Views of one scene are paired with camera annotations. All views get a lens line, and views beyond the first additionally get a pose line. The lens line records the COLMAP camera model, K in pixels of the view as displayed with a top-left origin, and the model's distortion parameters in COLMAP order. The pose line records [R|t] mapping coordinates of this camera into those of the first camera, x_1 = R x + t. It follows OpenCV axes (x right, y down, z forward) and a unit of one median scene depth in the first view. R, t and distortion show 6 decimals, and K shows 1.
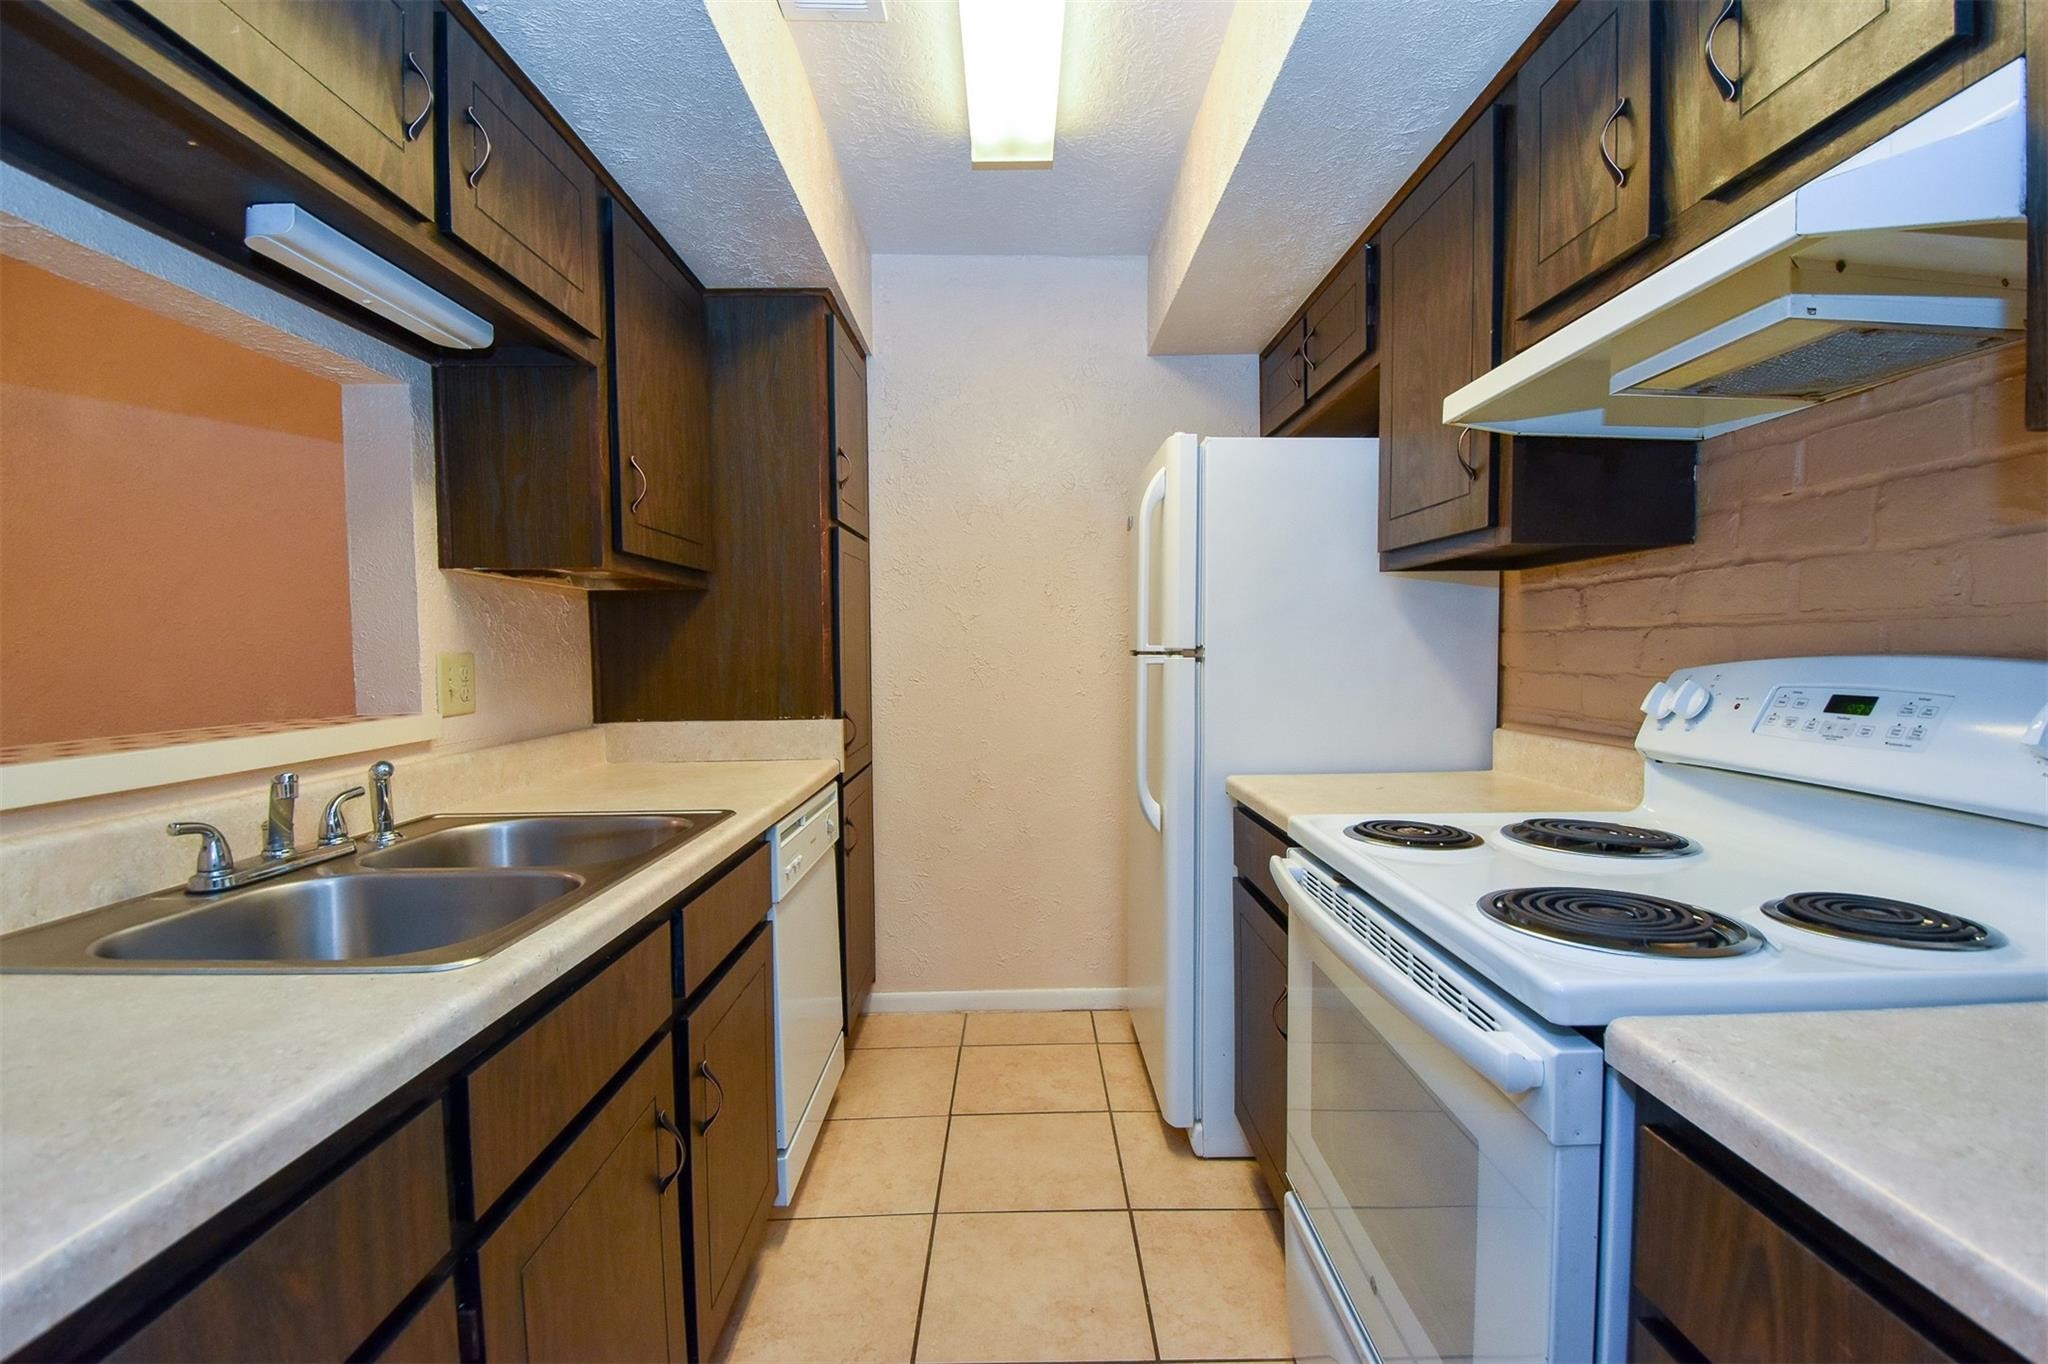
lens RADIAL K [[907.3, 0, 1038.5], [0, 907.3, 687.5], [0, 0, 1]] dist [0.015732, -0.025340]
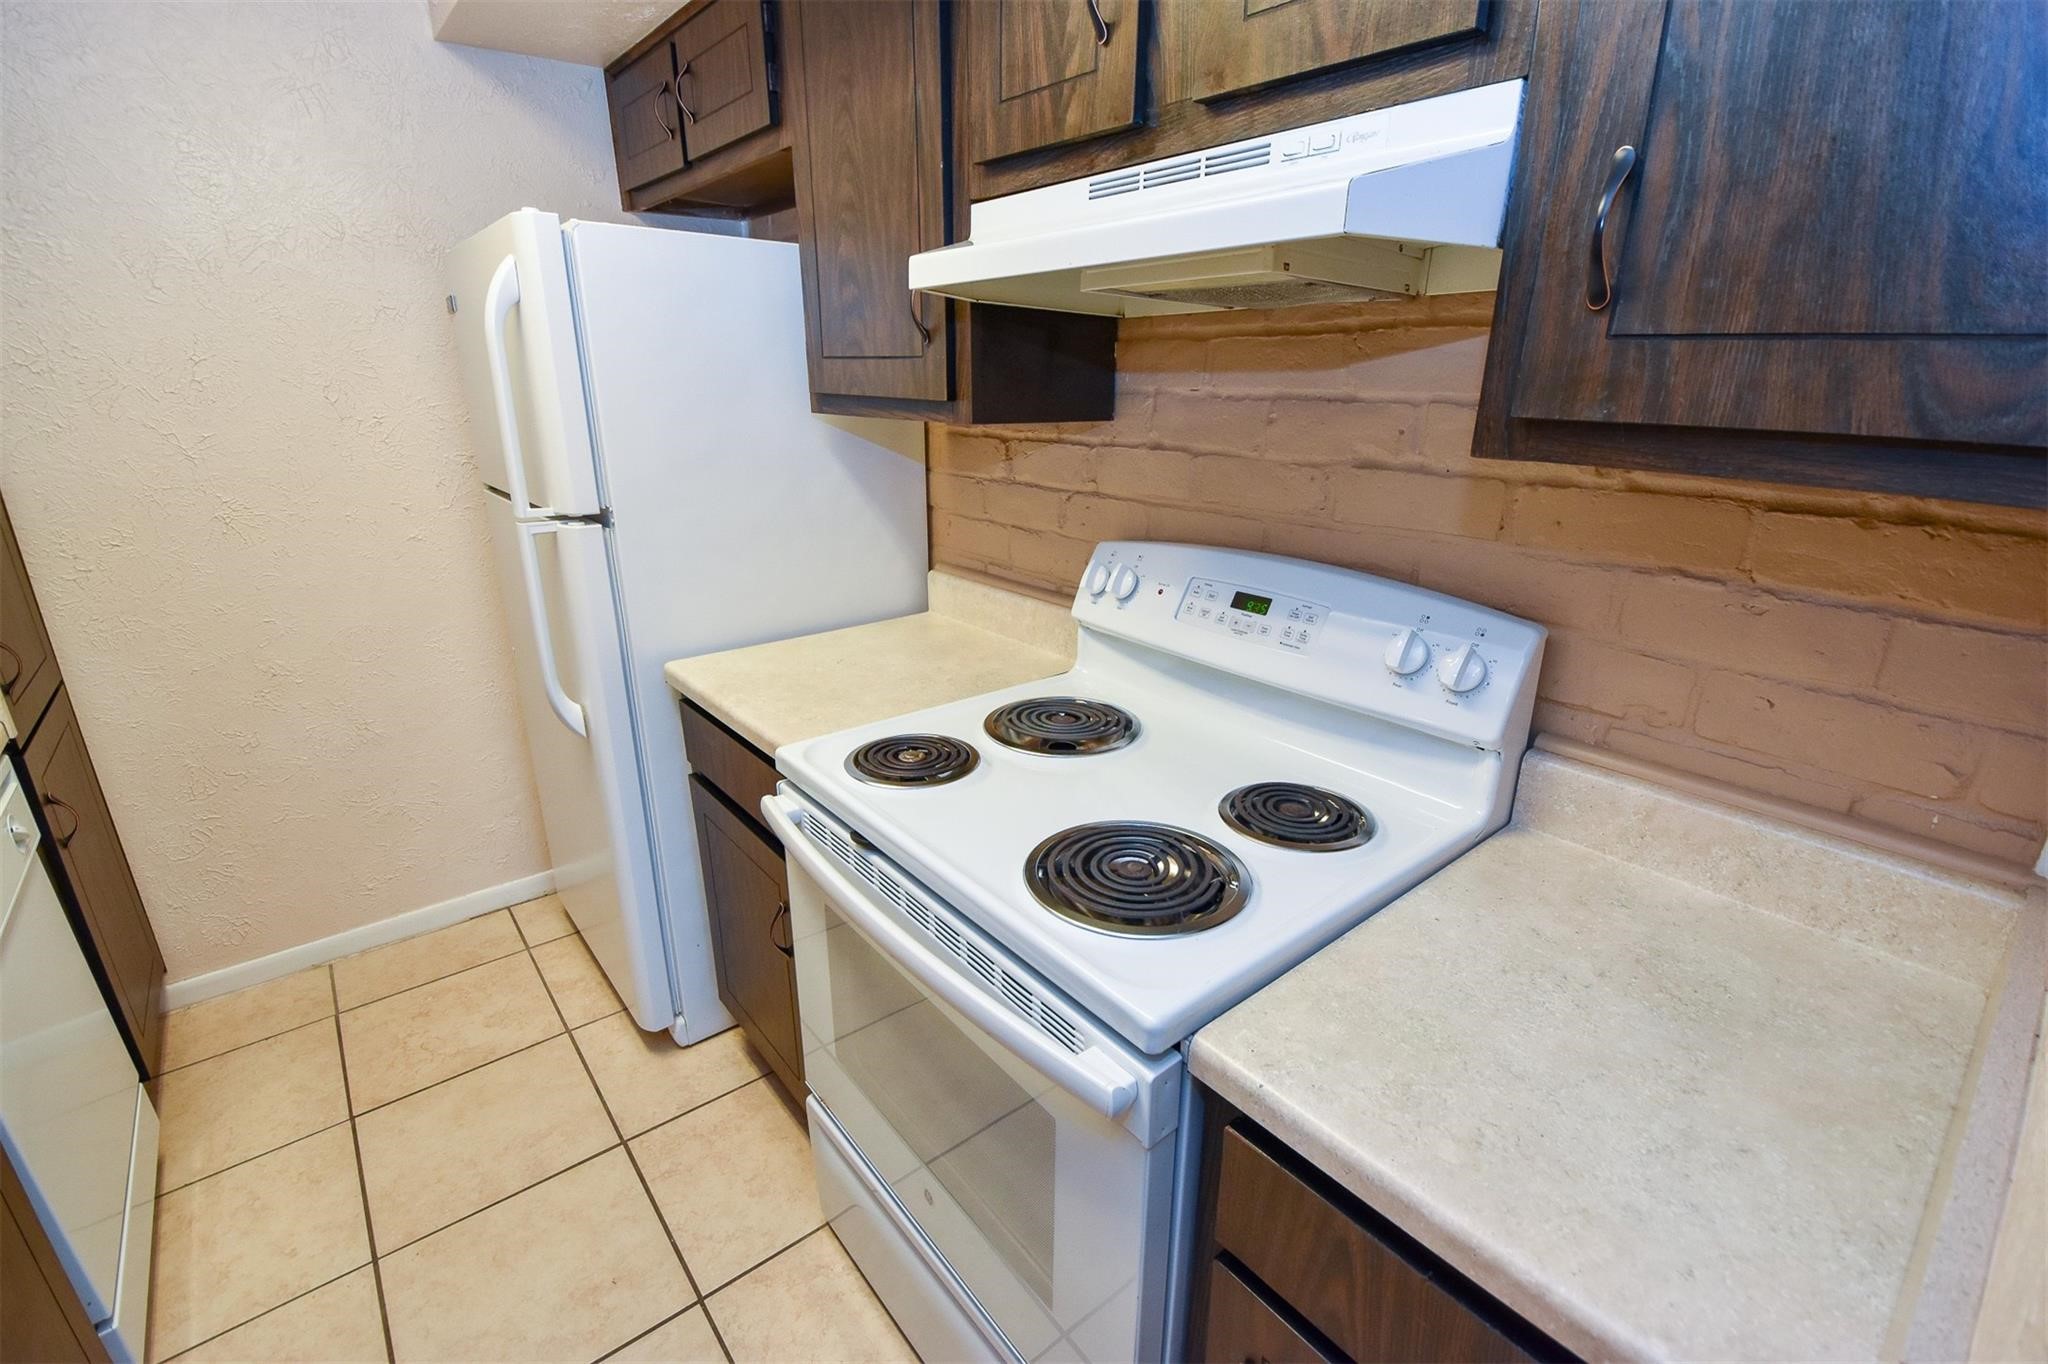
lens RADIAL K [[897.3, 0, 1039.4], [0, 897.3, 687.2], [0, 0, 1]] dist [0.013837, -0.022650]
pose [[0.780584, -0.191856, 0.594878, -0.026578], [0.013835, 0.956798, 0.290426, -0.138244], [-0.624898, -0.218472, 0.749515, 0.164529]]
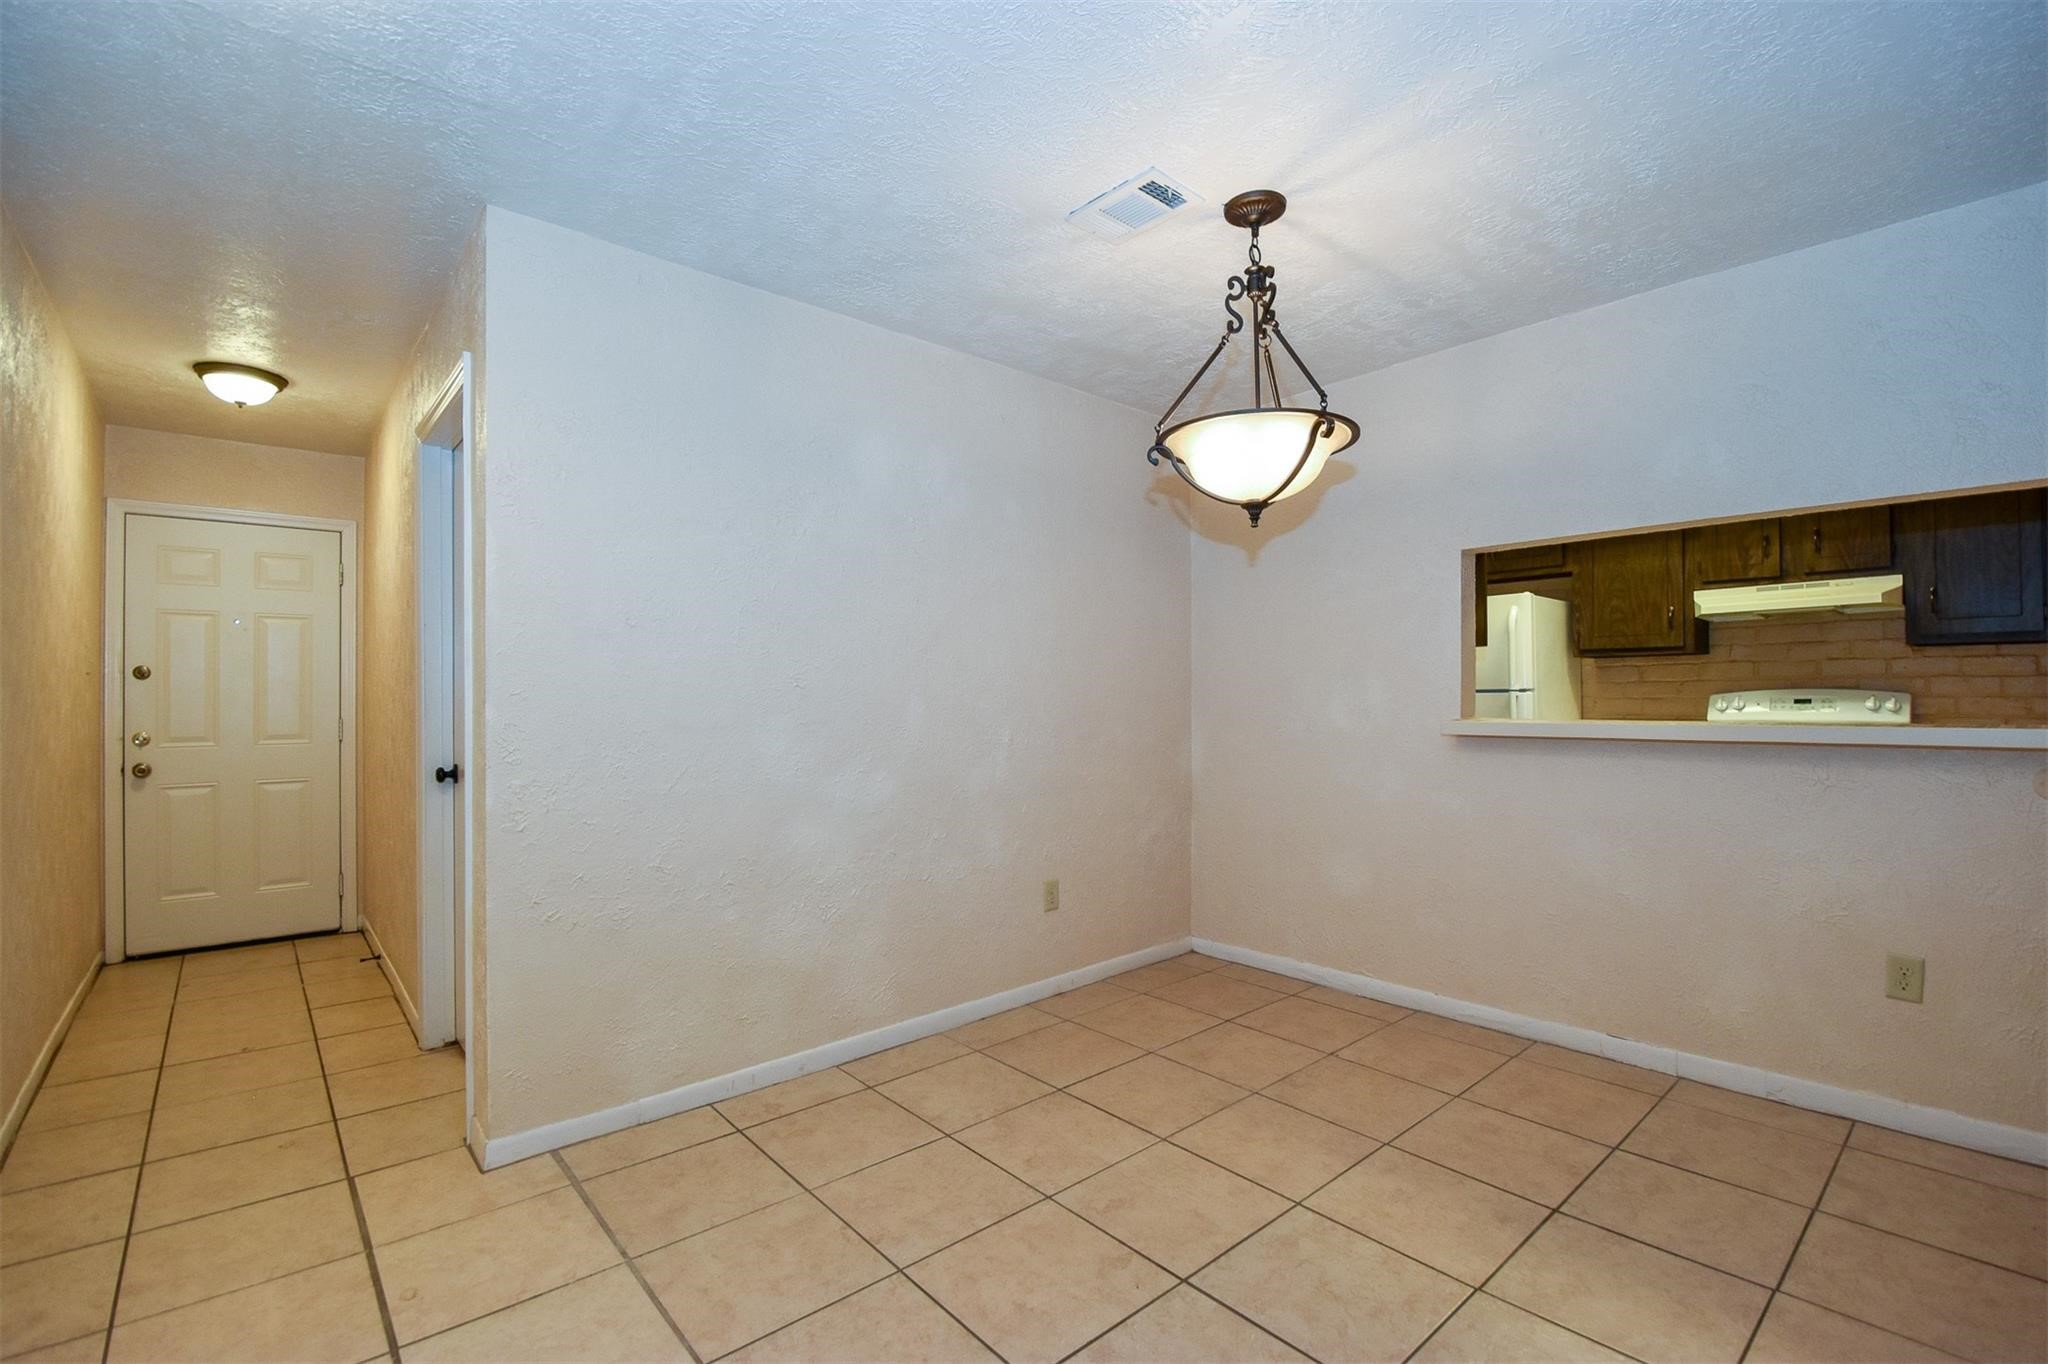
lens RADIAL K [[897.3, 0, 1039.4], [0, 897.3, 687.2], [0, 0, 1]] dist [0.013837, -0.022650]
pose [[0.766123, 0.006830, 0.642658, -2.524239], [0.033152, 0.998192, -0.050129, 0.027168], [-0.641838, 0.059710, 0.764512, 0.104315]]
